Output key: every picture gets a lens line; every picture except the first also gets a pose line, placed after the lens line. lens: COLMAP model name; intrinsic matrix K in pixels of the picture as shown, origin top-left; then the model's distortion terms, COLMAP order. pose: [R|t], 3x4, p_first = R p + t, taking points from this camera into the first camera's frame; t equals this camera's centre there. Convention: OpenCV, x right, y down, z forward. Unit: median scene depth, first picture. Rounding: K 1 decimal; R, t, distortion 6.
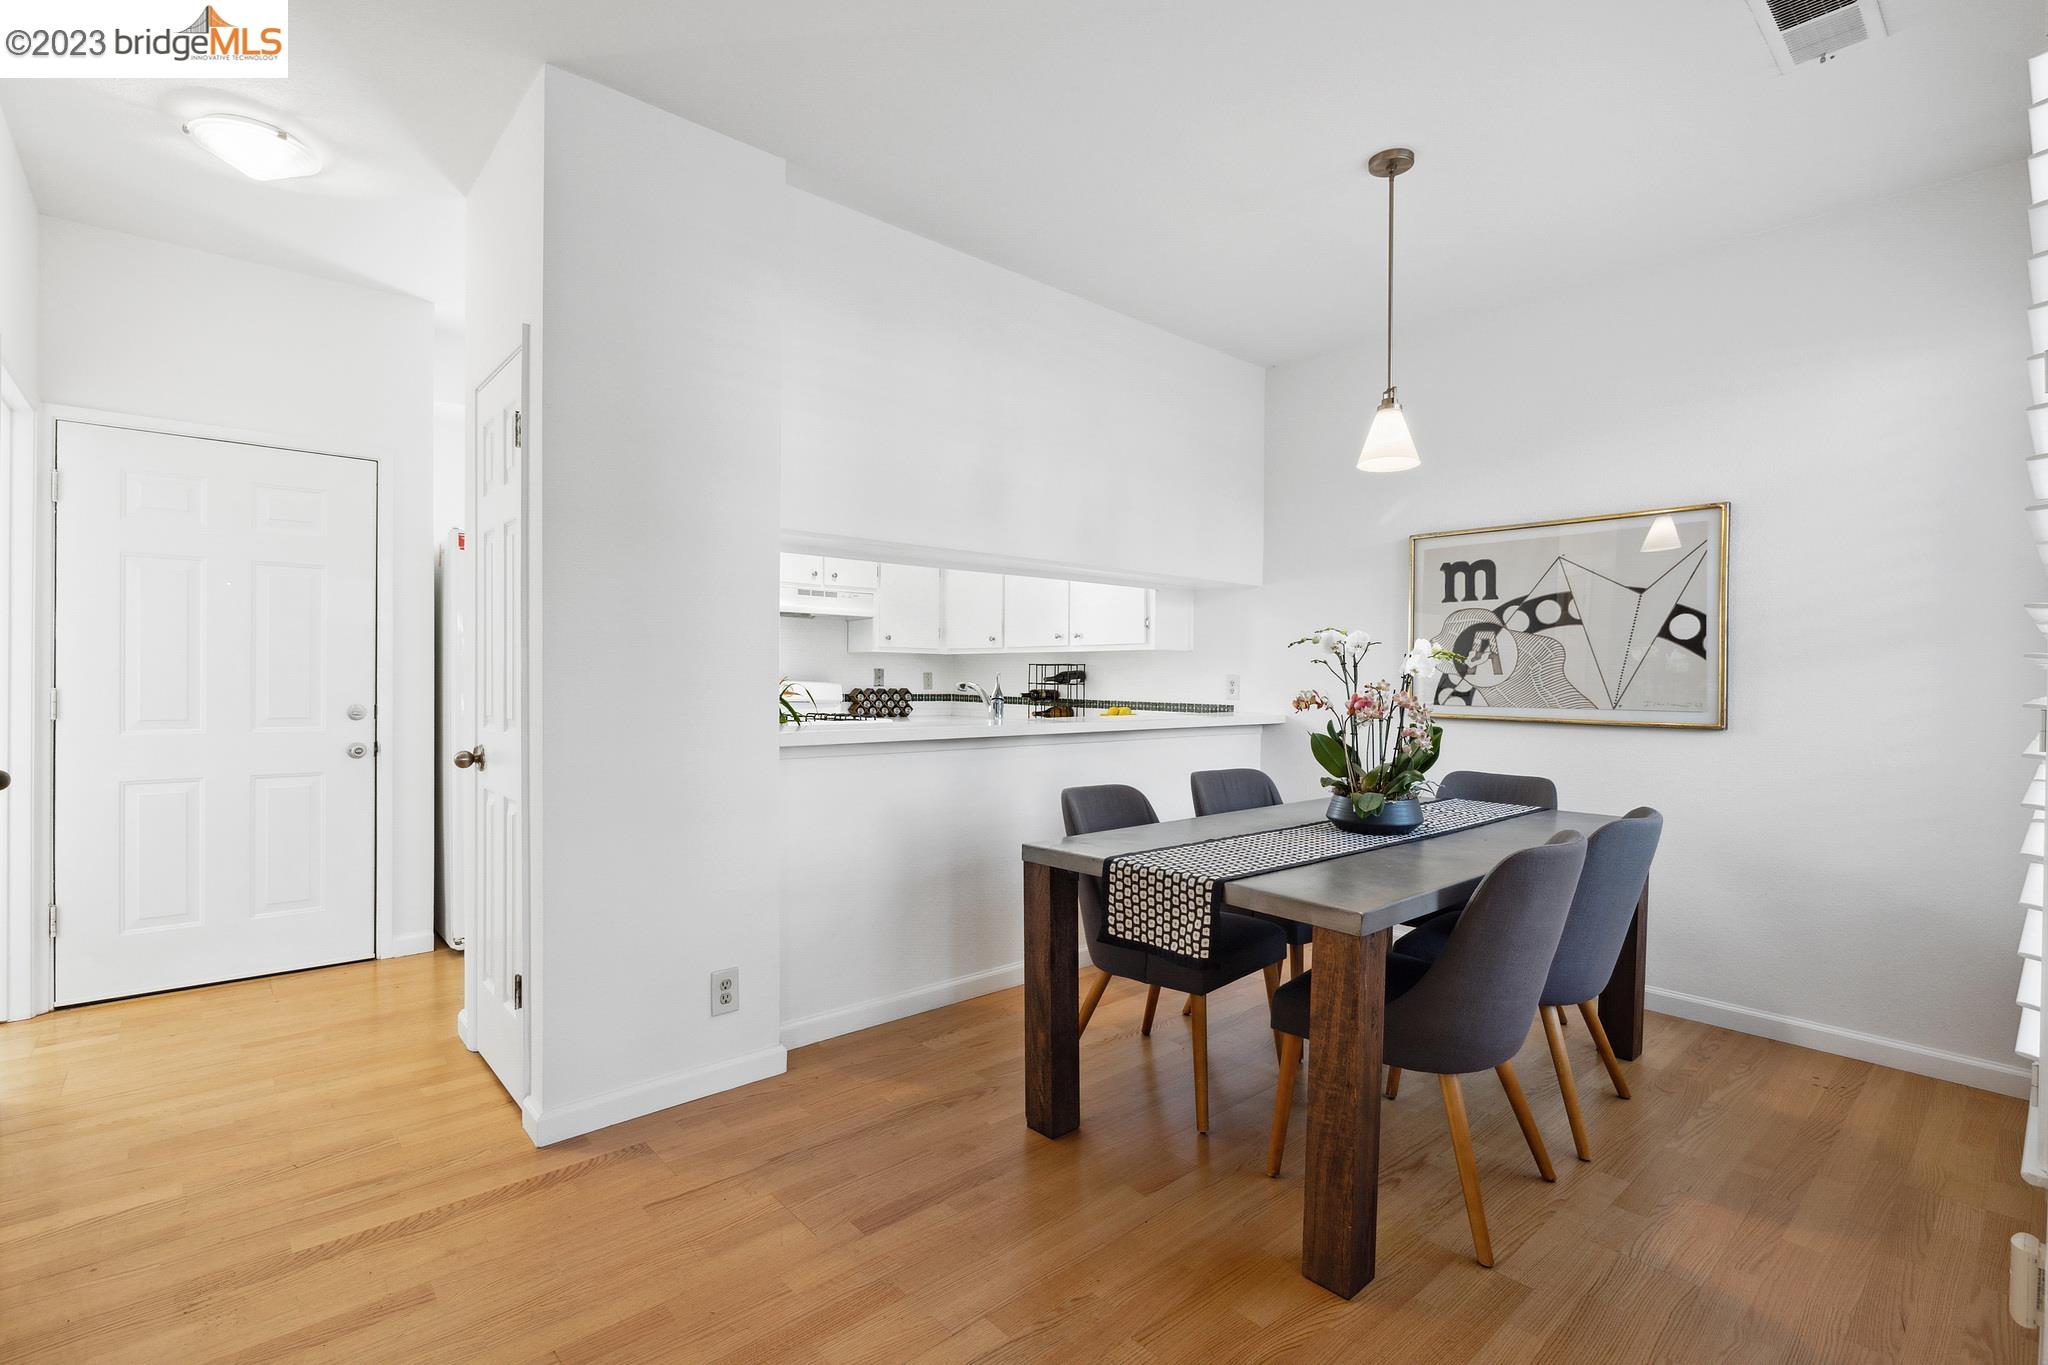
lens RADIAL K [[937.4, 0, 1034.0], [0, 937.4, 688.6], [0, 0, 1]] dist [-0.003013, -0.000386]
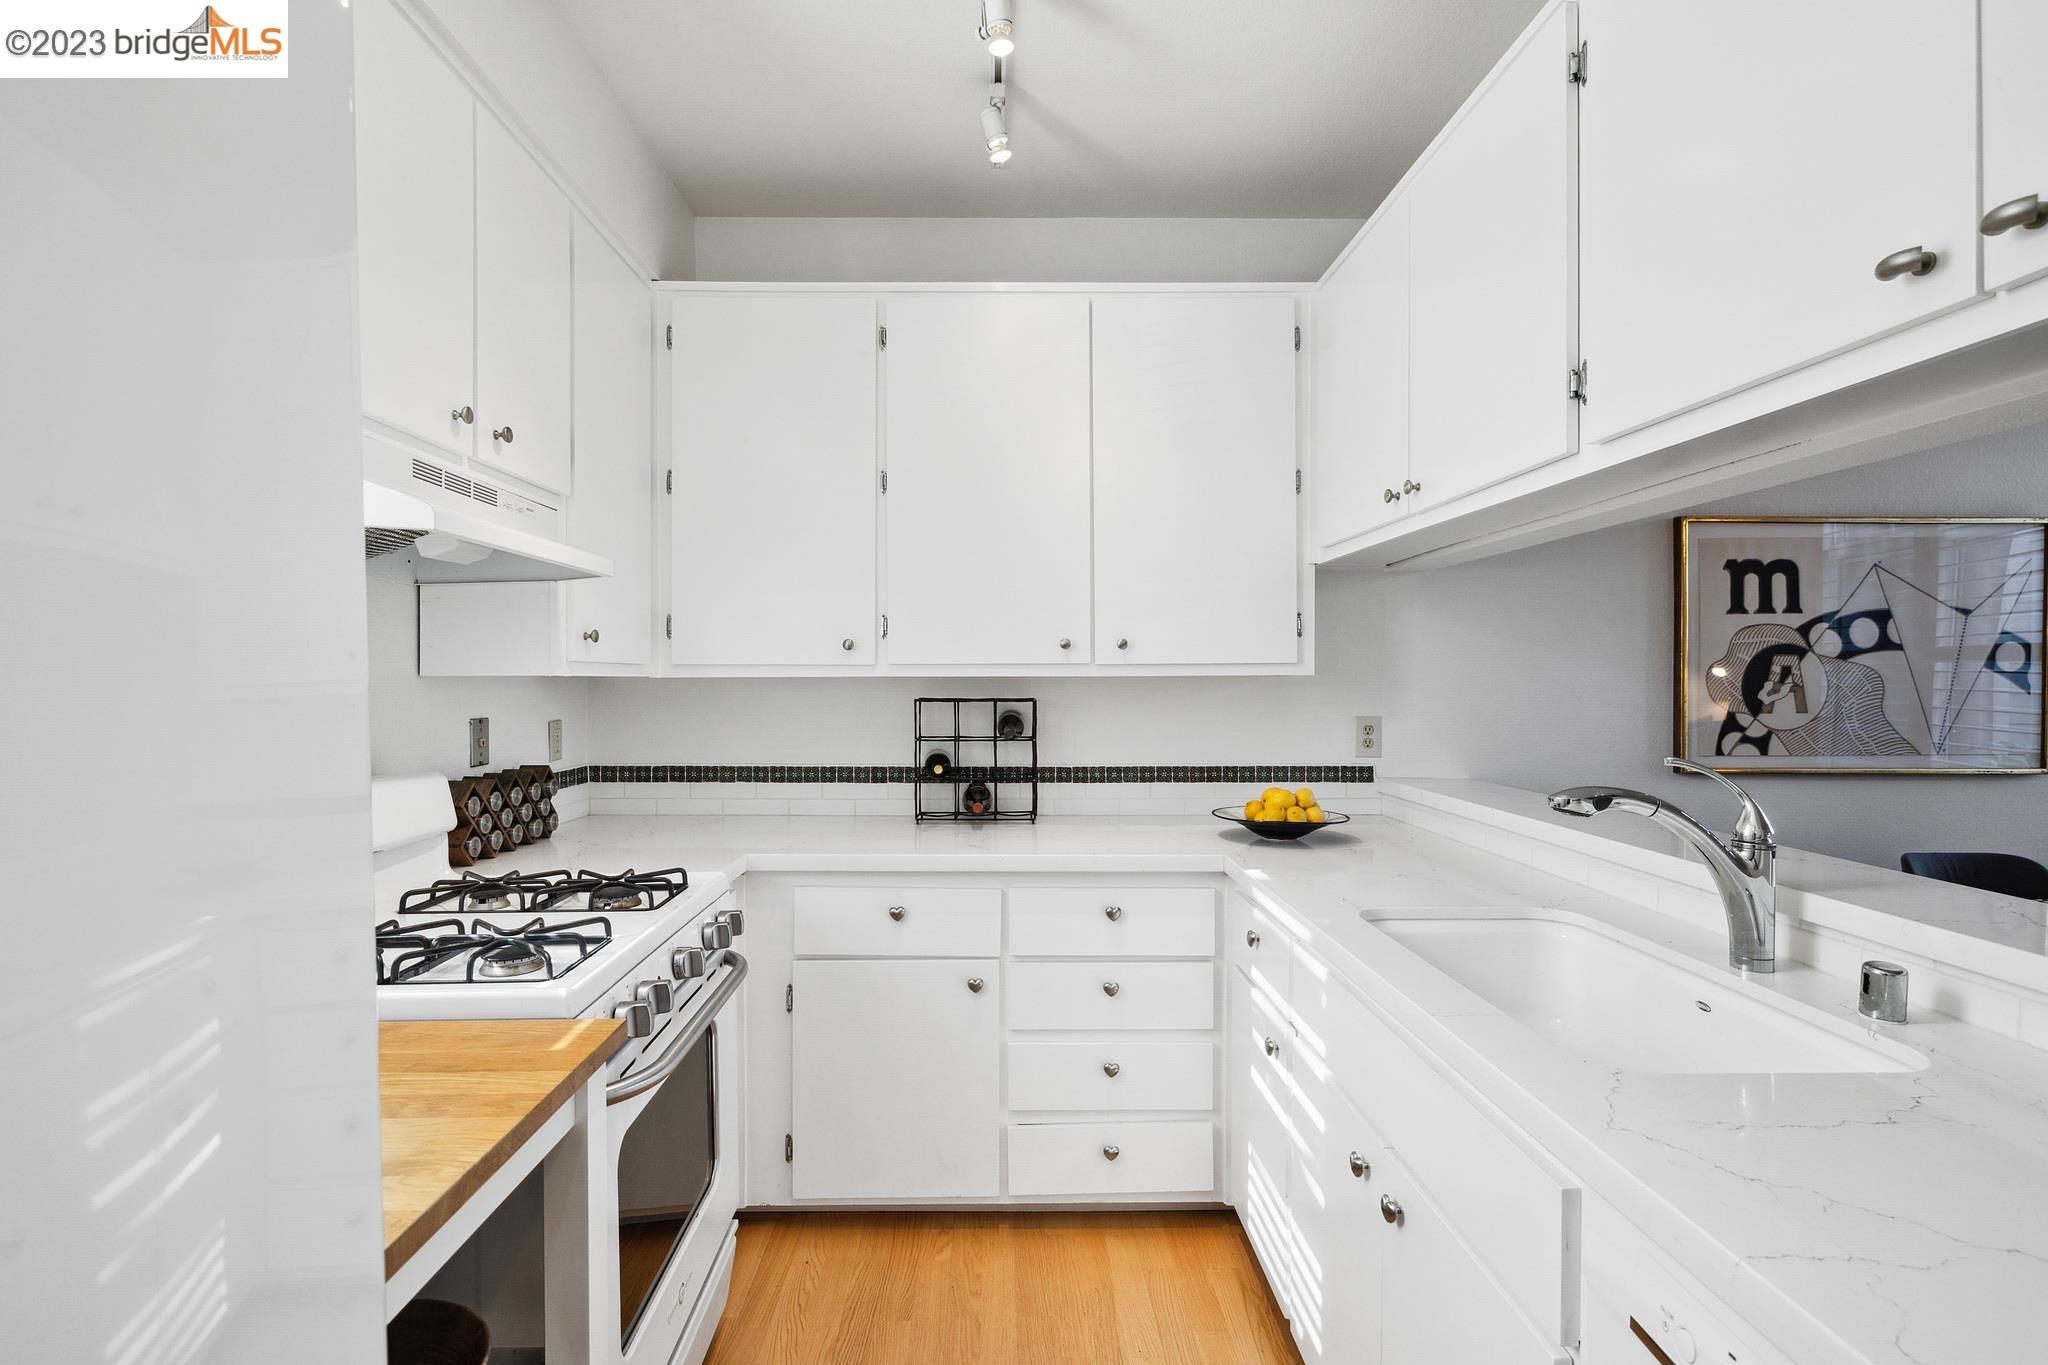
lens RADIAL K [[959.3, 0, 1004.1], [0, 959.3, 675.4], [0, 0, 1]] dist [-0.004556, 0.000528]
pose [[0.657854, -0.009064, 0.753091, -0.565834], [0.016736, 0.999857, -0.002586, -0.060387], [-0.752959, 0.014305, 0.657912, 1.089112]]
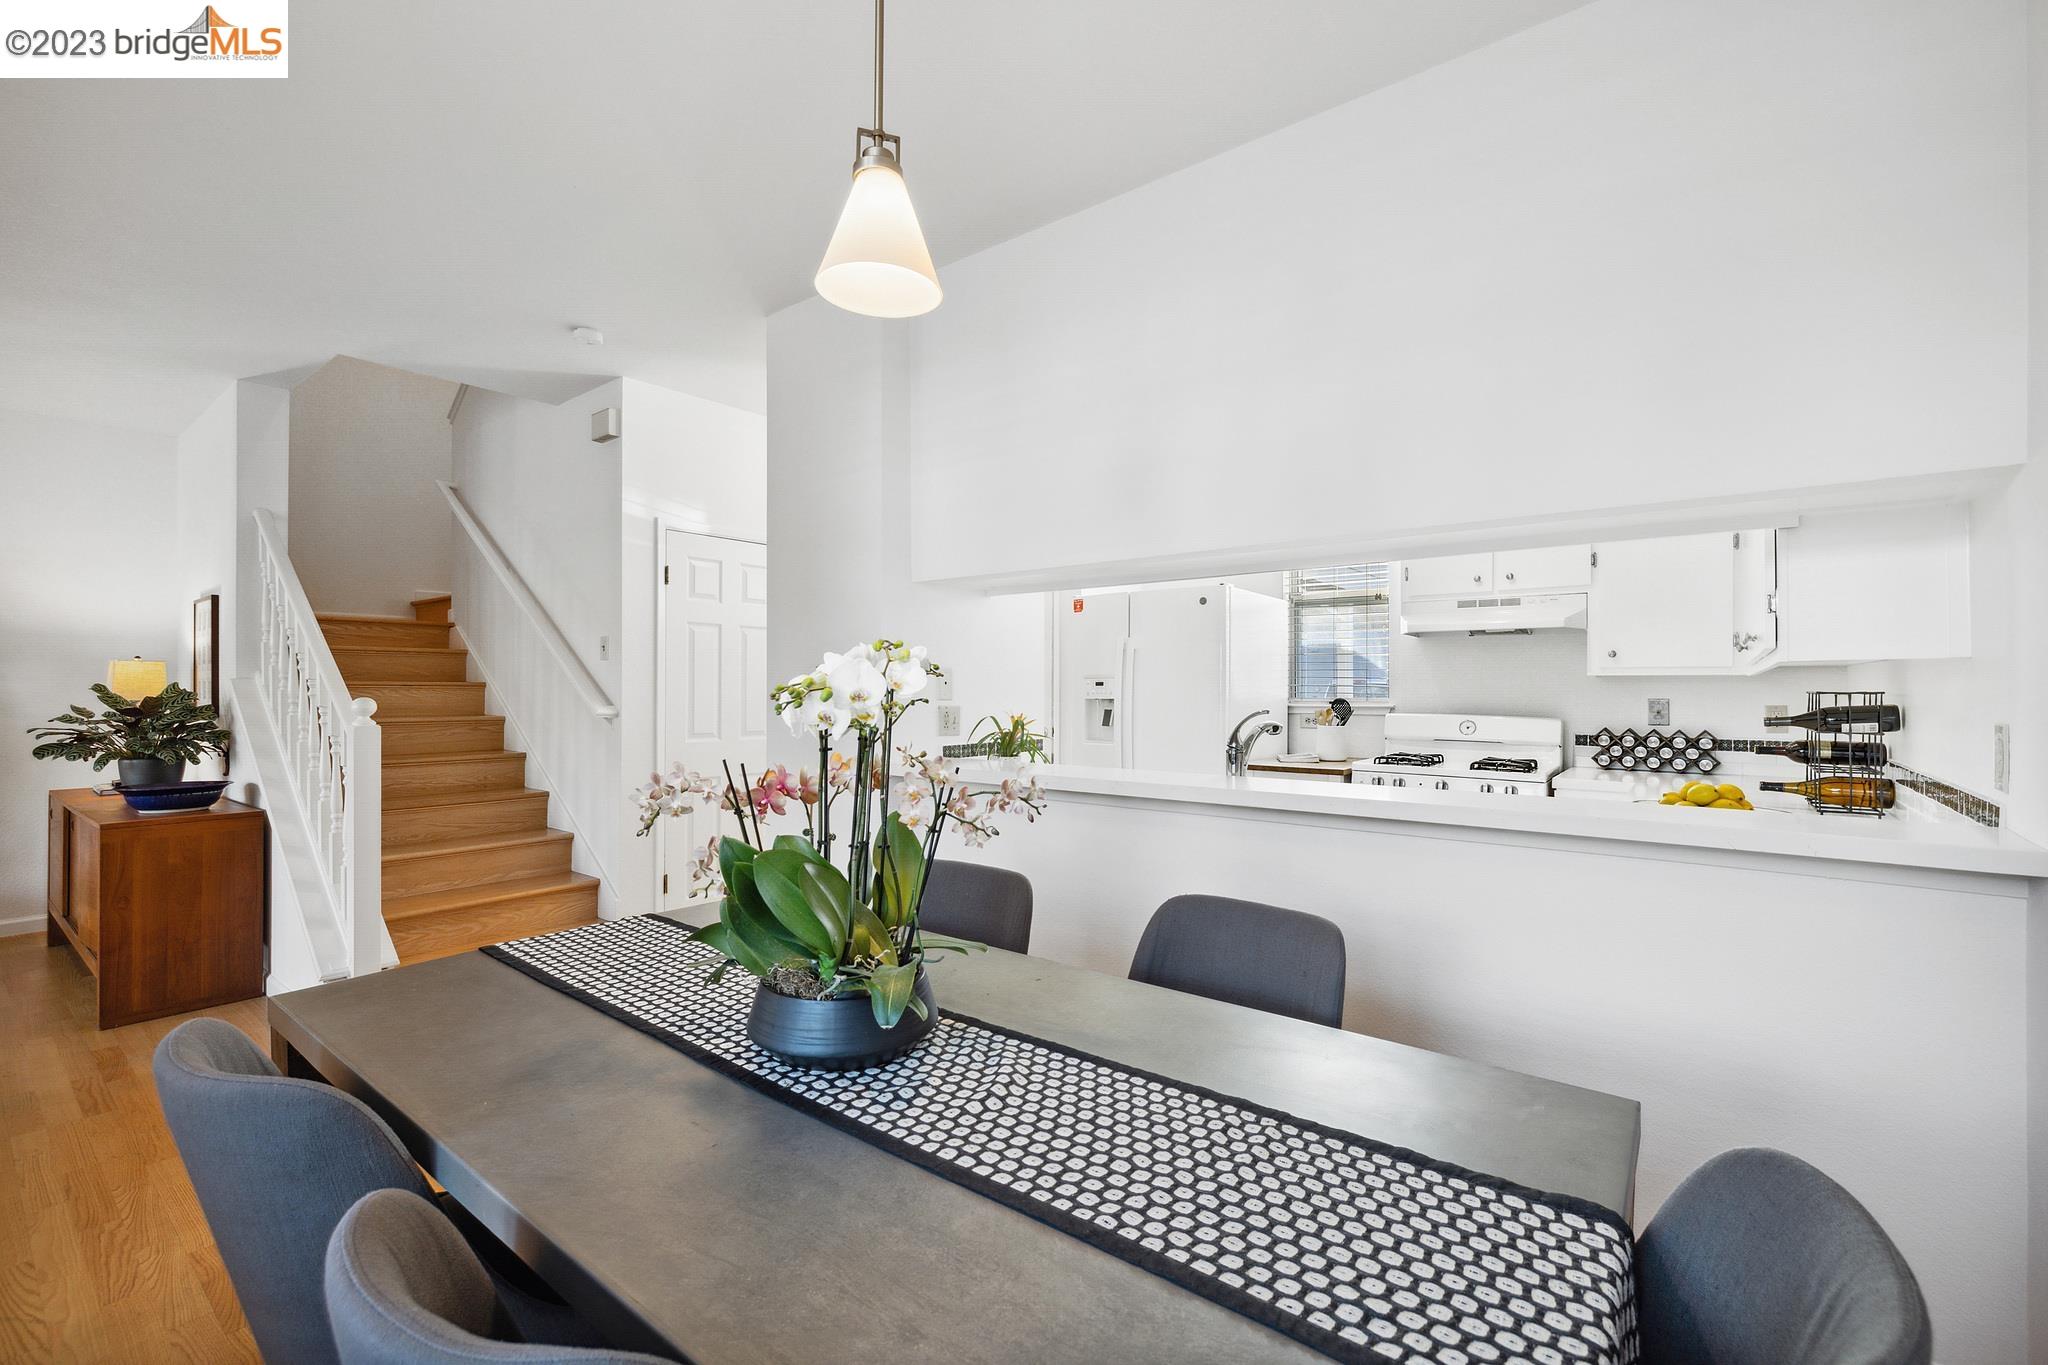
lens RADIAL K [[861.0, 0, 1024.0], [0, 861.0, 682.5], [0, 0, 1]] dist [0.002677, 0.000144]
pose [[0.184946, -0.016019, -0.982618, 0.650018], [-0.013945, 0.999724, -0.018922, -0.027357], [0.982650, 0.017203, 0.184671, 0.798548]]
